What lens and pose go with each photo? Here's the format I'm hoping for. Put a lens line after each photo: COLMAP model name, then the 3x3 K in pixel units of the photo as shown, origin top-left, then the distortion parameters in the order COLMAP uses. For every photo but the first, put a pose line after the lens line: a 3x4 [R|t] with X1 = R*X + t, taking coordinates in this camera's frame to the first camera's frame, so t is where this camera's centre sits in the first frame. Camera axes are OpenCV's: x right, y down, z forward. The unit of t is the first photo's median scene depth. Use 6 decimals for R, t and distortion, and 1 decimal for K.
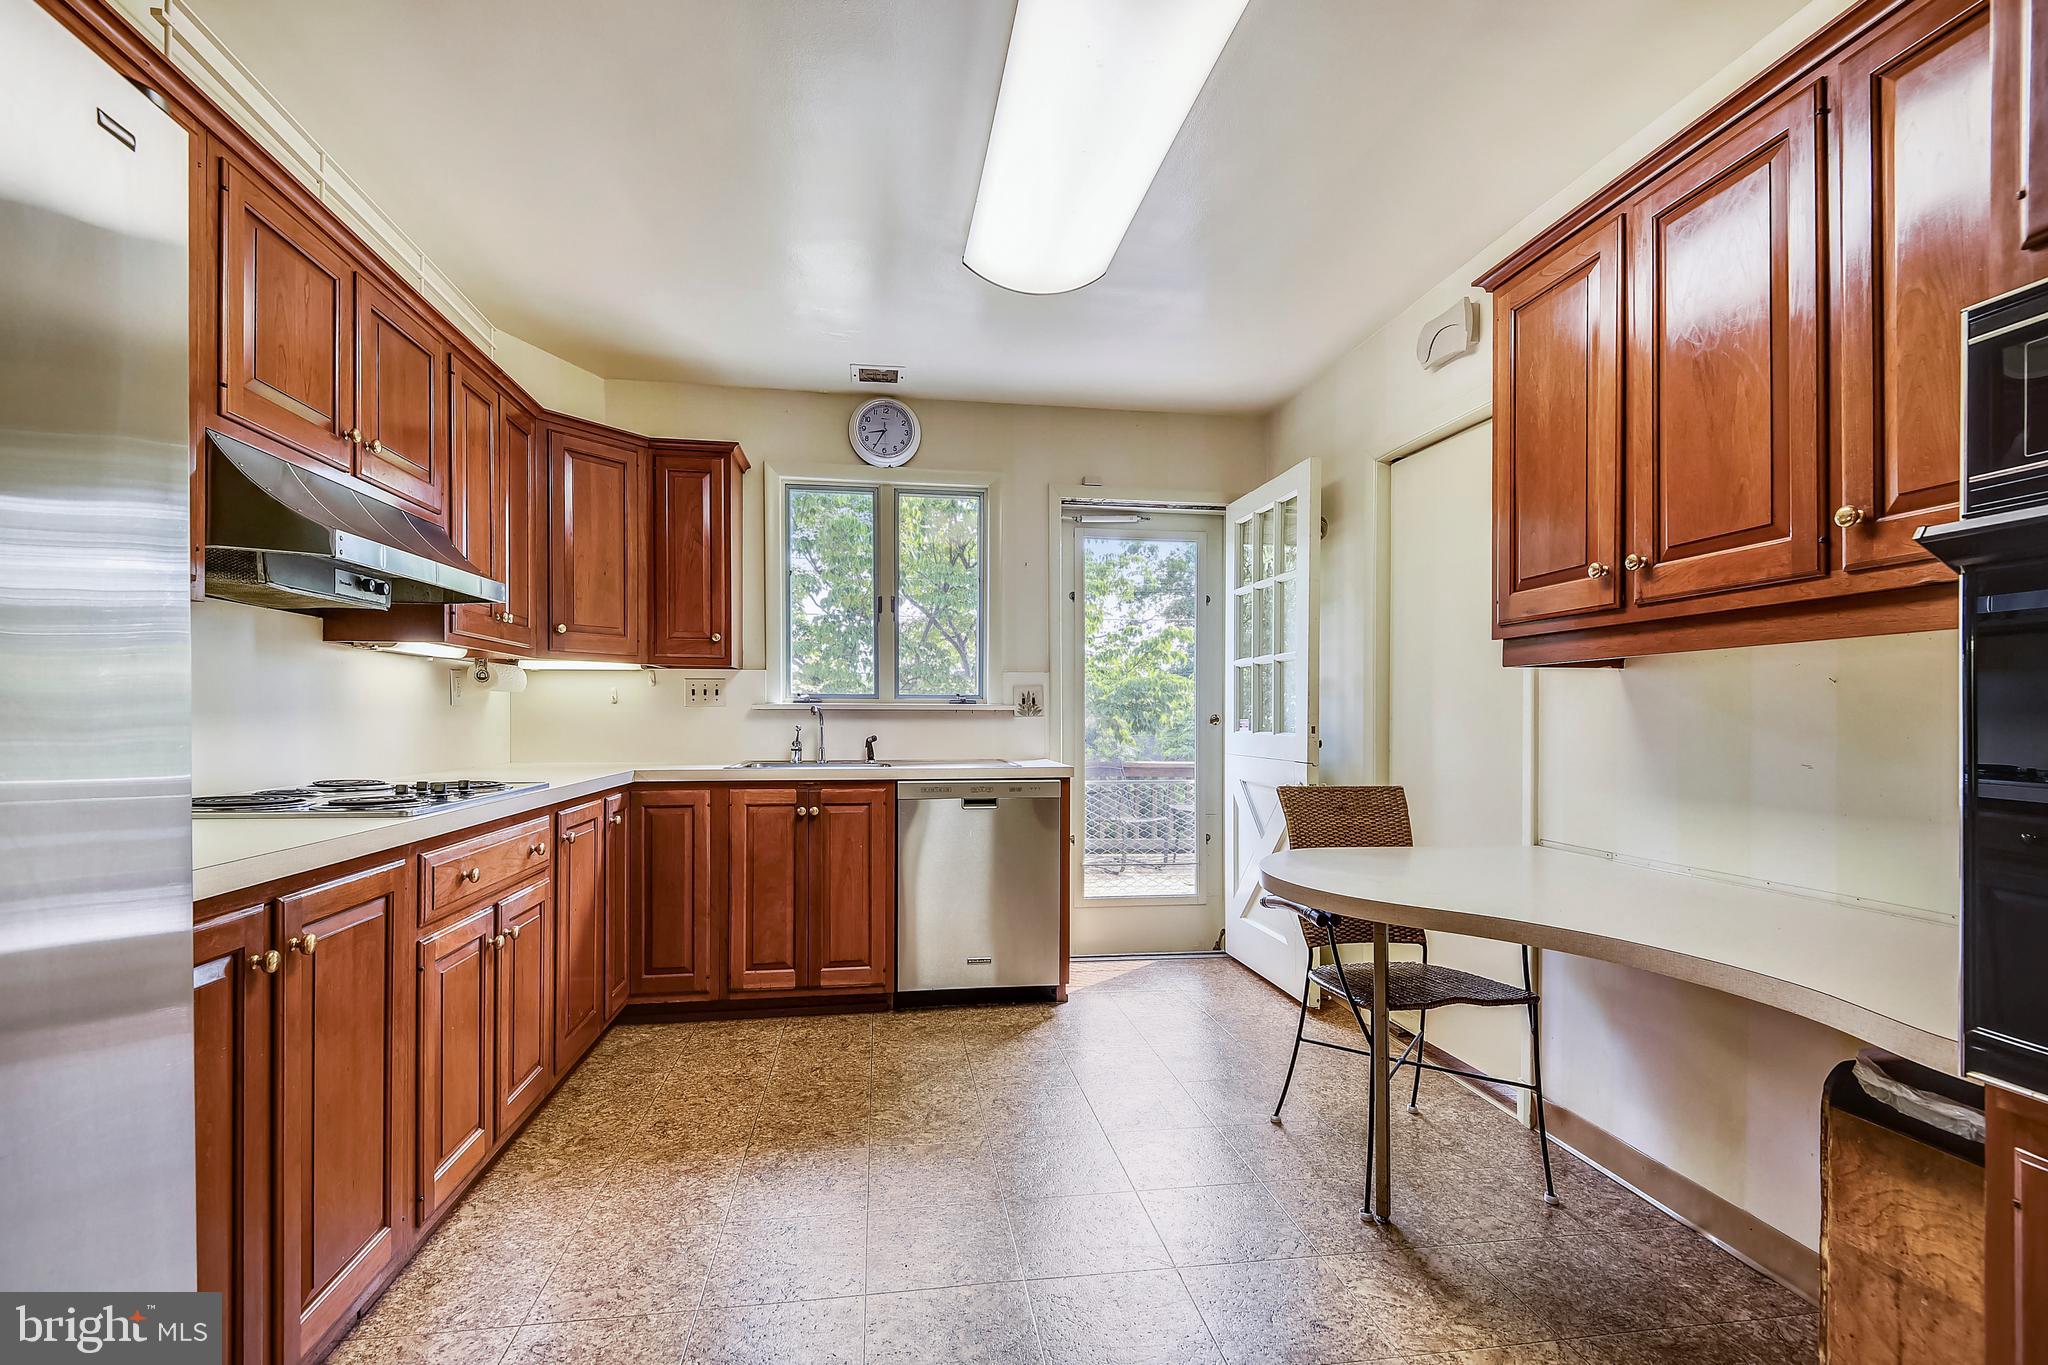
lens RADIAL K [[945.7, 0, 1020.2], [0, 945.7, 717.6], [0, 0, 1]] dist [-0.002819, 0.000400]
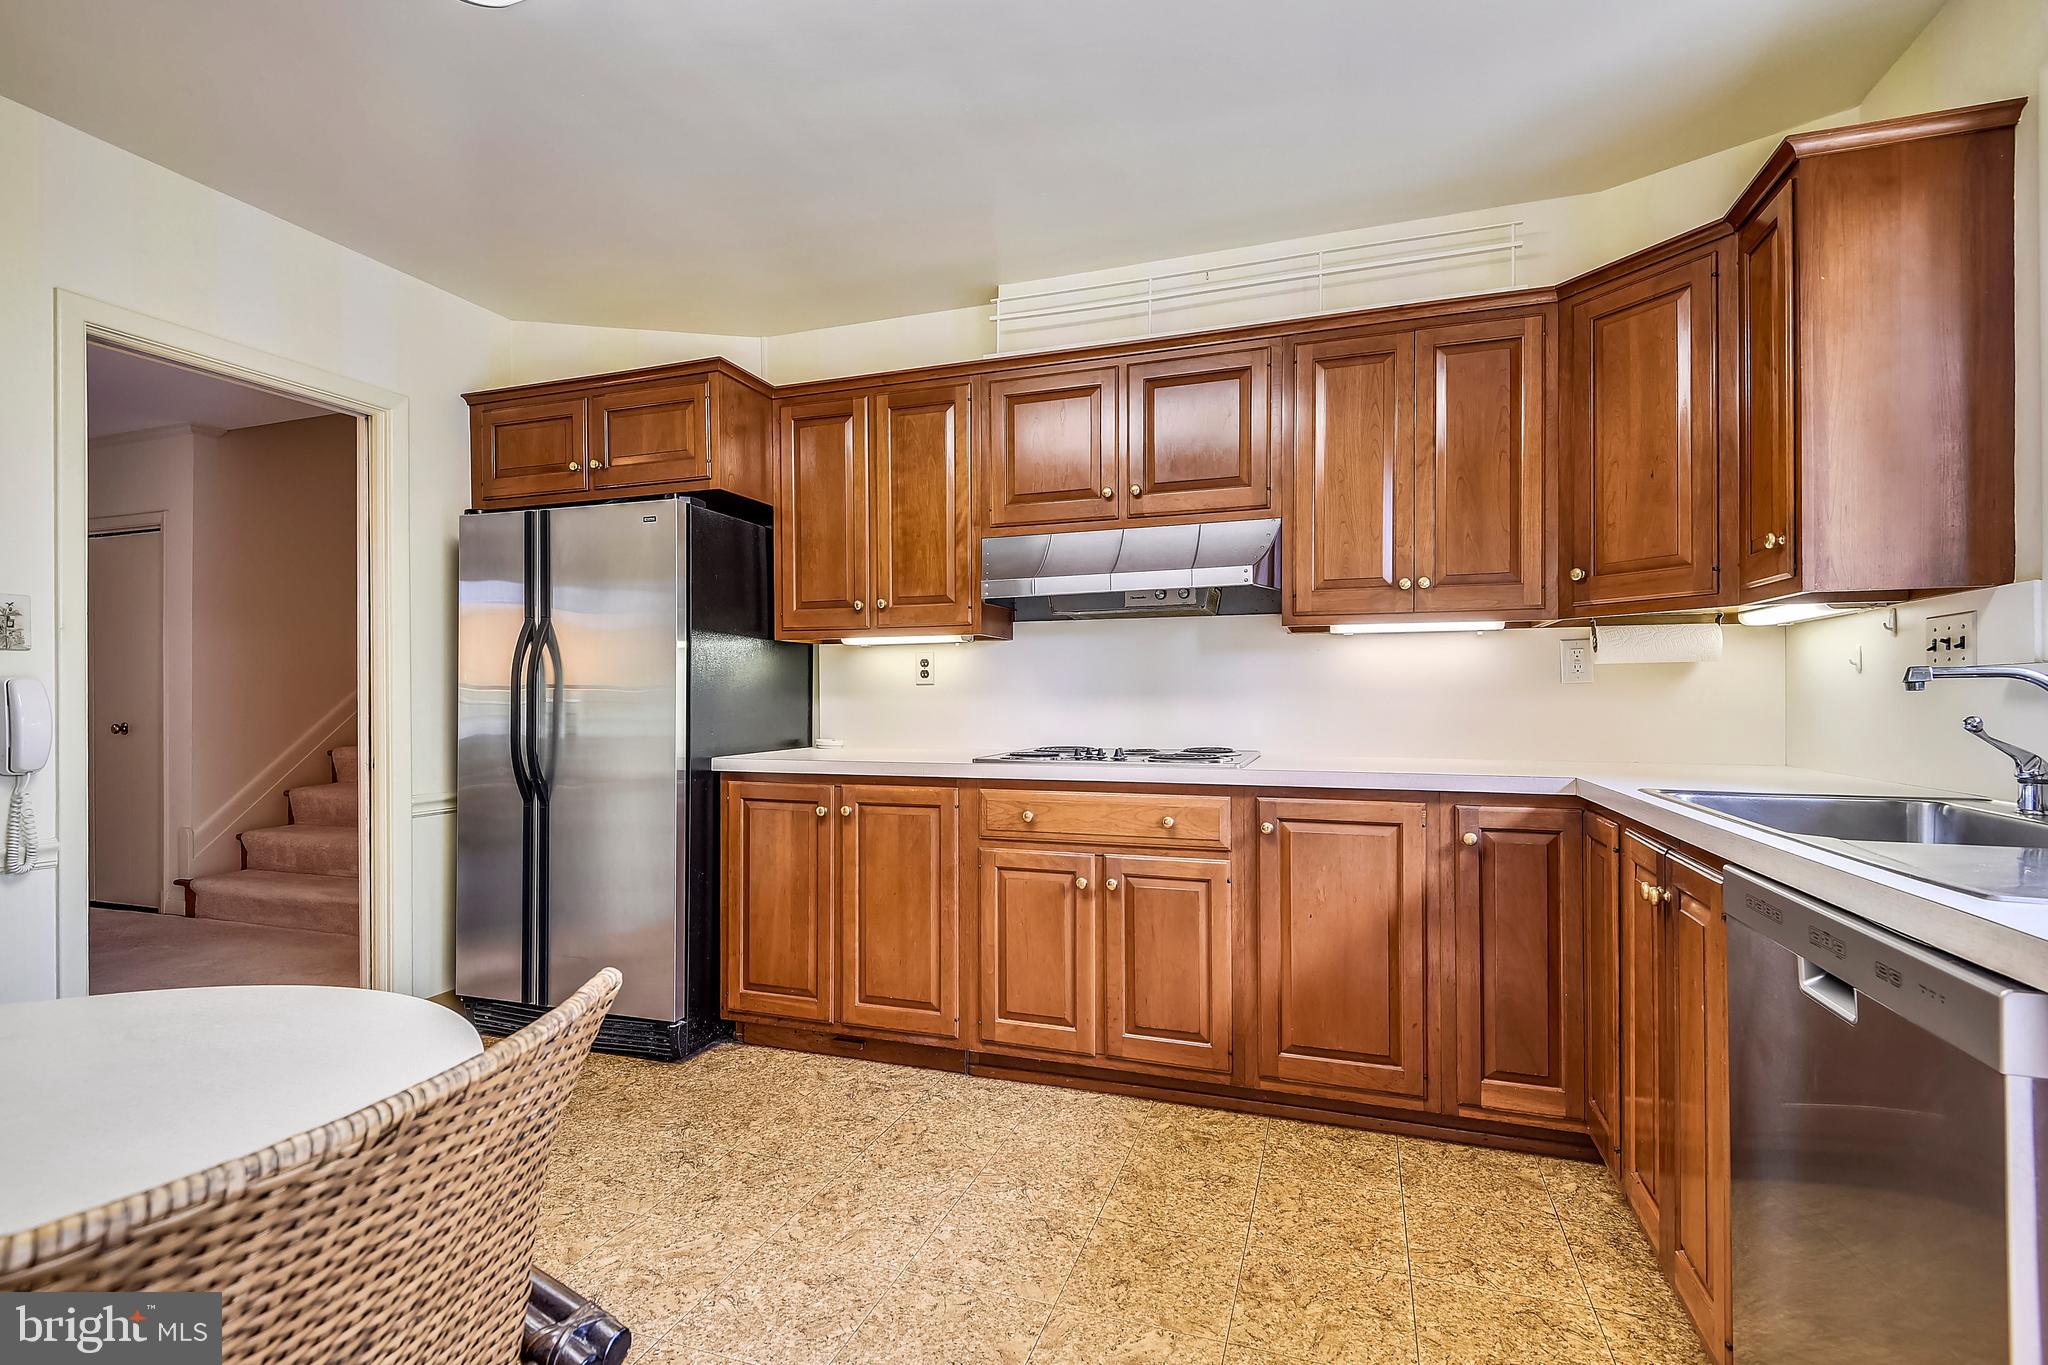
lens RADIAL K [[945.7, 0, 1022.7], [0, 945.7, 688.8], [0, 0, 1]] dist [-0.002819, 0.000400]
pose [[-0.469366, -0.009890, -0.882948, 0.430341], [-0.002903, 0.999949, -0.009658, 0.001731], [0.882999, -0.001970, -0.469371, 1.175127]]
